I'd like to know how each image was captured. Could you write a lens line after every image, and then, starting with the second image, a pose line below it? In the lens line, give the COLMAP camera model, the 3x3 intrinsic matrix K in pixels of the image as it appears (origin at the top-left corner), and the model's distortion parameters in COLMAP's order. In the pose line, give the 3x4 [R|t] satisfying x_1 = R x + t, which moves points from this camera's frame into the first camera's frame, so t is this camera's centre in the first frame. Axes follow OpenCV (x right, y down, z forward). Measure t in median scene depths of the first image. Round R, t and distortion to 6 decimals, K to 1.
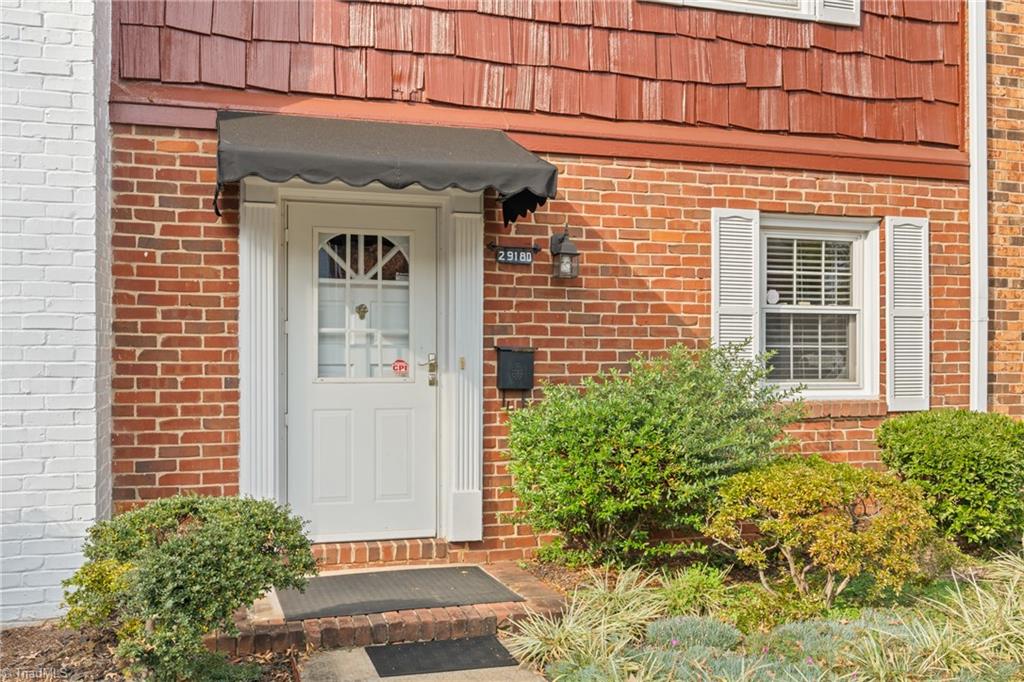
lens RADIAL K [[963.4, 0, 512.6], [0, 963.4, 346.8], [0, 0, 1]] dist [0.003016, -0.009102]
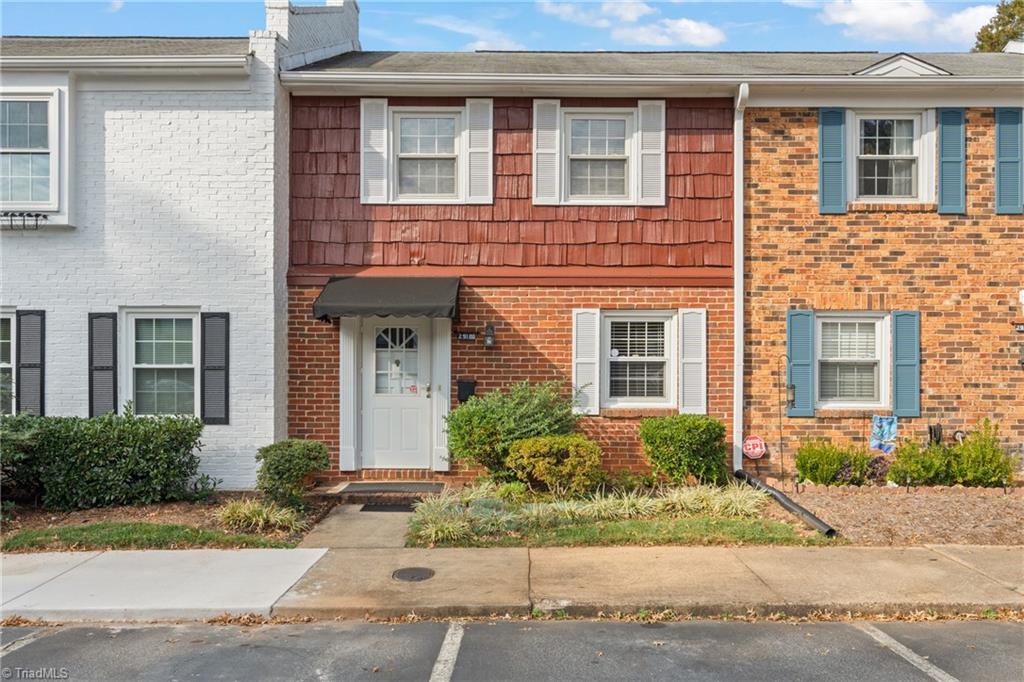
lens RADIAL K [[878.5, 0, 512.0], [0, 878.5, 341.0], [0, 0, 1]] dist [-0.003709, -0.000364]
pose [[0.956775, -0.003517, -0.290809, 0.624189], [0.001051, 0.999962, -0.008633, -0.064705], [0.290828, 0.007955, 0.956742, -0.762750]]
